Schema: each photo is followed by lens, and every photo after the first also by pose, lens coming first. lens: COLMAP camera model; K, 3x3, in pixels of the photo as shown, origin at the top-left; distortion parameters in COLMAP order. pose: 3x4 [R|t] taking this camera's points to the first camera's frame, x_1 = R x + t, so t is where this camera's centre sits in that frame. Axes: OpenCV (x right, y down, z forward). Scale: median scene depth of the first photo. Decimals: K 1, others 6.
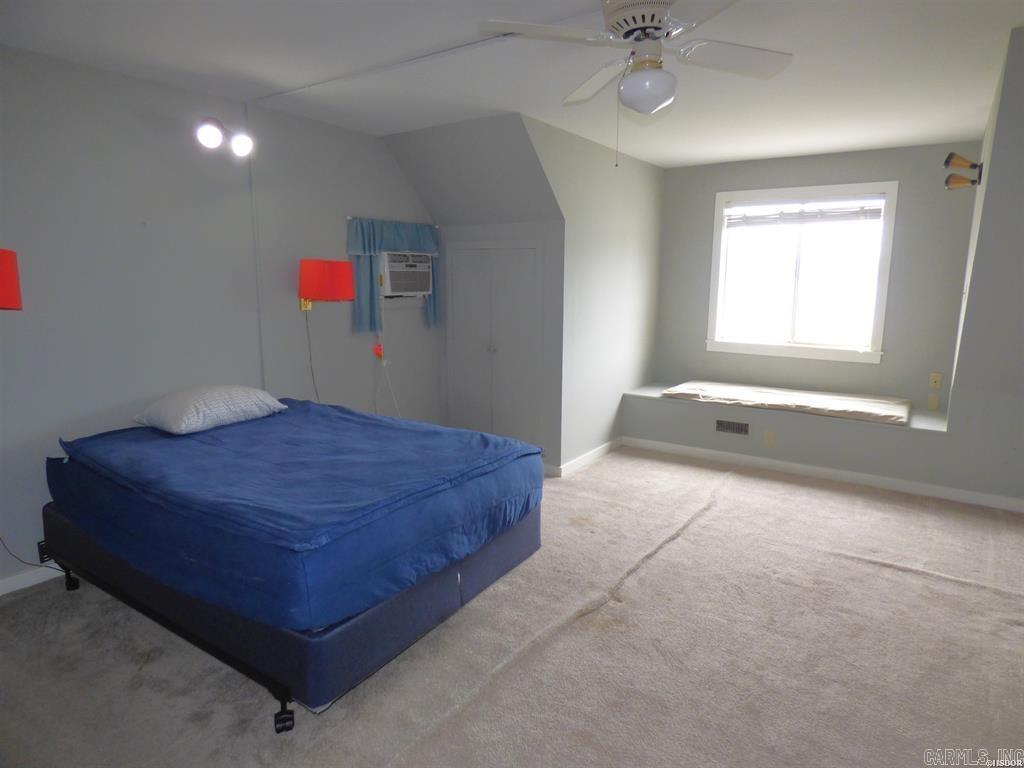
lens RADIAL K [[612.7, 0, 516.9], [0, 612.7, 380.8], [0, 0, 1]] dist [-0.009535, -0.001913]
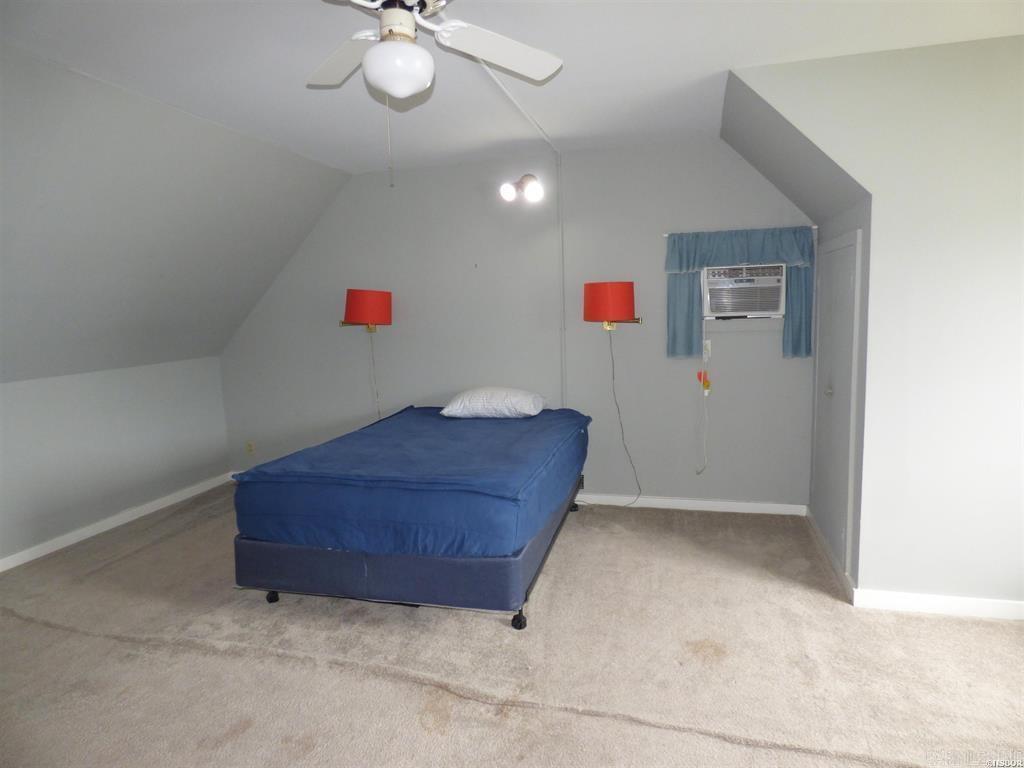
lens RADIAL K [[612.7, 0, 514.2], [0, 612.7, 381.6], [0, 0, 1]] dist [-0.009535, -0.001913]
pose [[0.321378, 0.099802, -0.941677, 0.682790], [-0.129512, 0.989719, 0.060693, -0.080866], [0.938053, 0.102453, 0.331000, 0.579385]]
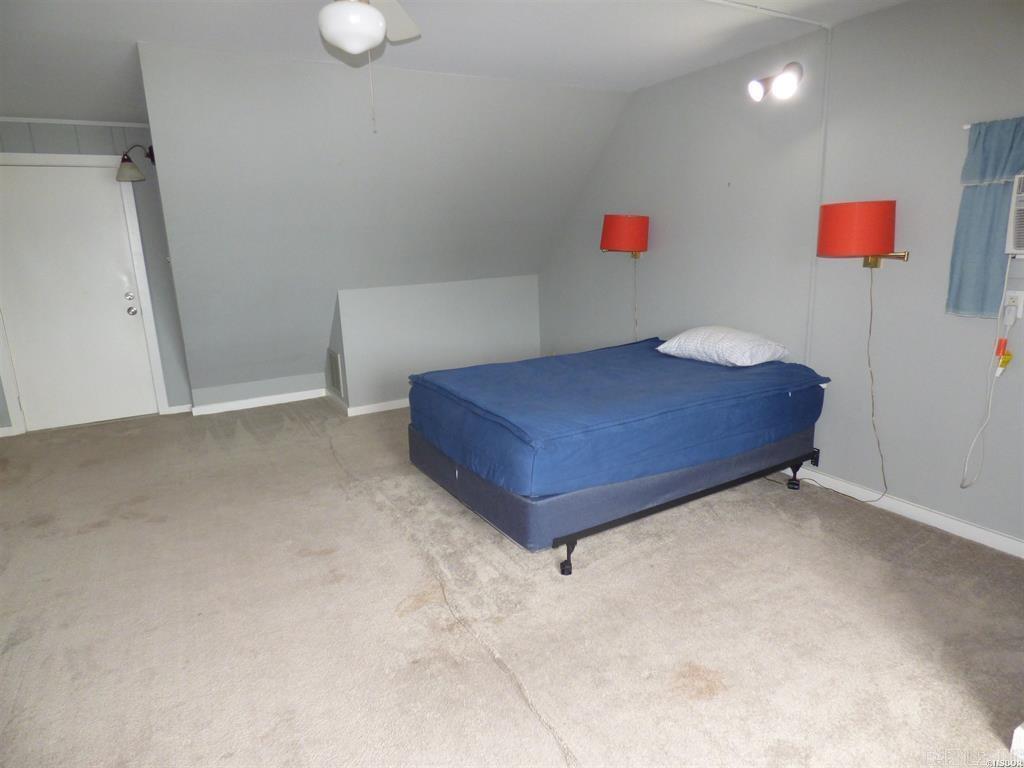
lens RADIAL K [[612.7, 0, 516.5], [0, 612.7, 381.4], [0, 0, 1]] dist [-0.009535, -0.001913]
pose [[-0.436654, 0.218522, -0.872686, 0.632115], [-0.122066, 0.946689, 0.298128, -0.176948], [0.891310, 0.236704, -0.386701, 1.063269]]
